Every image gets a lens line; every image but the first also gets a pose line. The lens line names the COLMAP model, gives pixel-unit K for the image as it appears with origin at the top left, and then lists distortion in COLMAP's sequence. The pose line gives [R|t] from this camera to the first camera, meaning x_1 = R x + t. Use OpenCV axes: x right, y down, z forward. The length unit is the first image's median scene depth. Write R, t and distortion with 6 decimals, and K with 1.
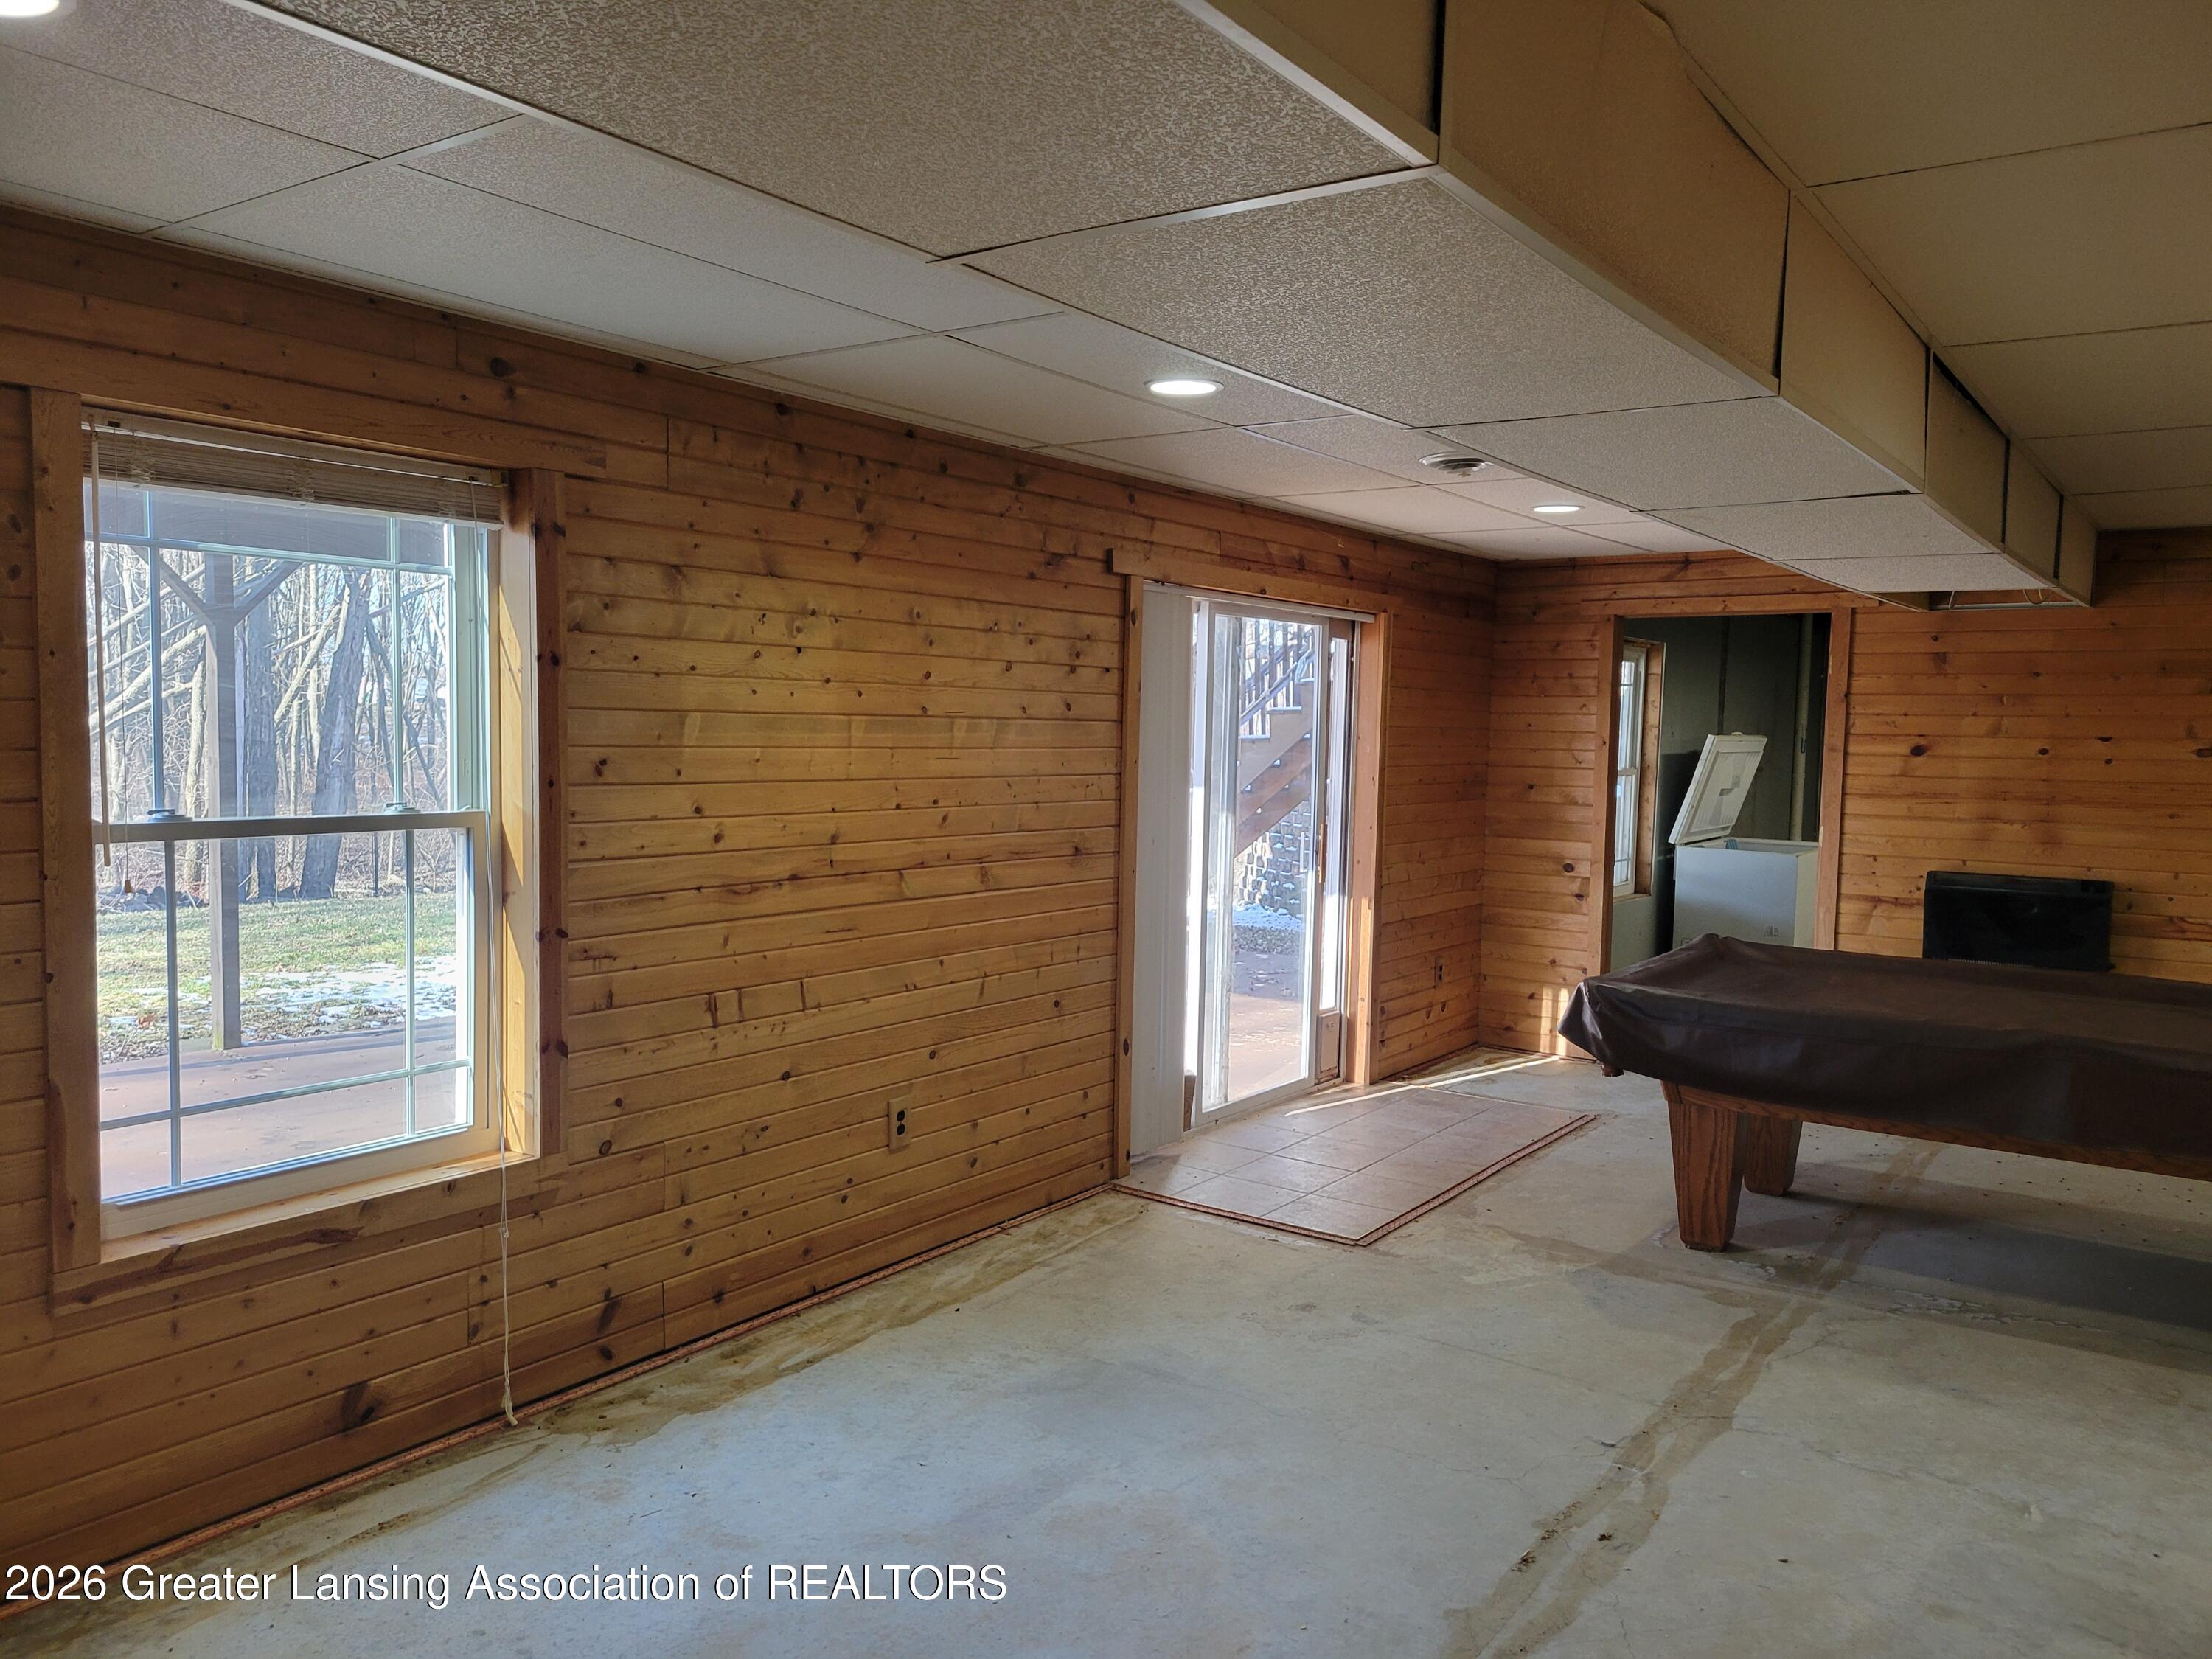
lens RADIAL K [[1663.2, 0, 1098.4], [0, 1663.2, 848.8], [0, 0, 1]] dist [0.046389, -0.029071]
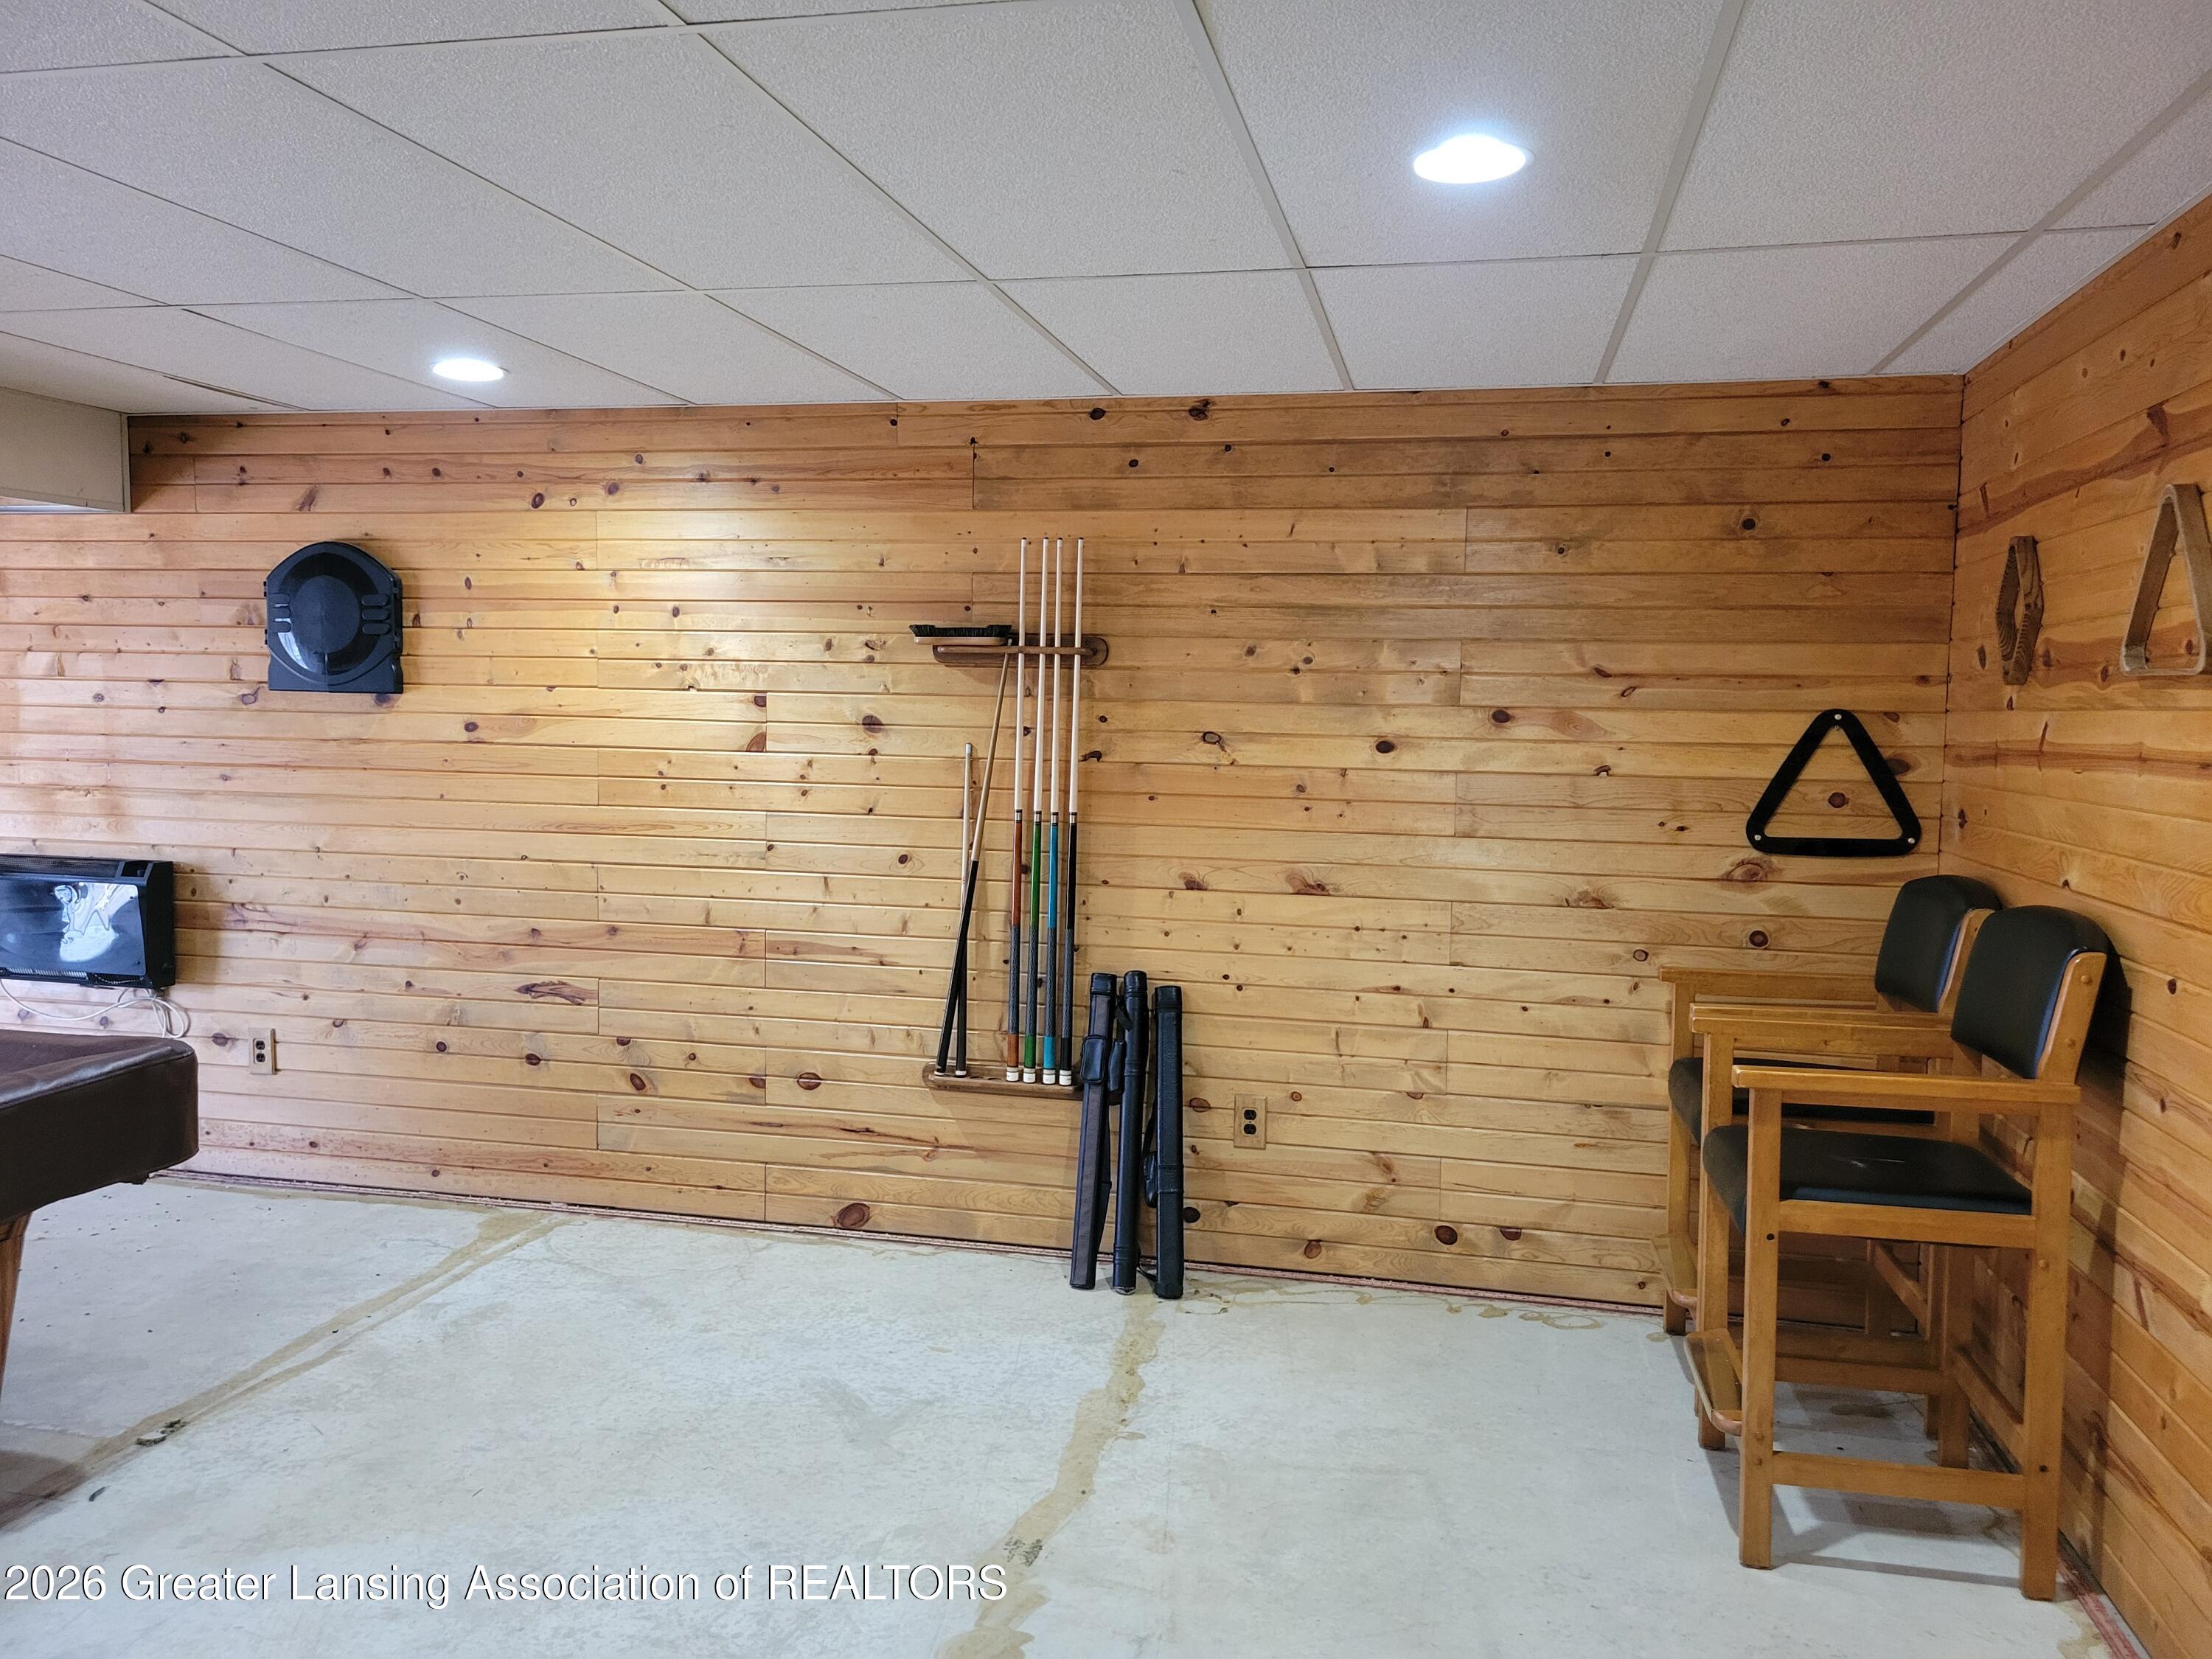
lens RADIAL K [[1663.2, 0, 1121.3], [0, 1663.2, 830.1], [0, 0, 1]] dist [0.046389, -0.029071]
pose [[0.920525, -0.028533, 0.389640, 0.913488], [0.025614, 0.999591, 0.012687, 0.007910], [-0.389842, -0.001699, 0.920880, 0.126421]]
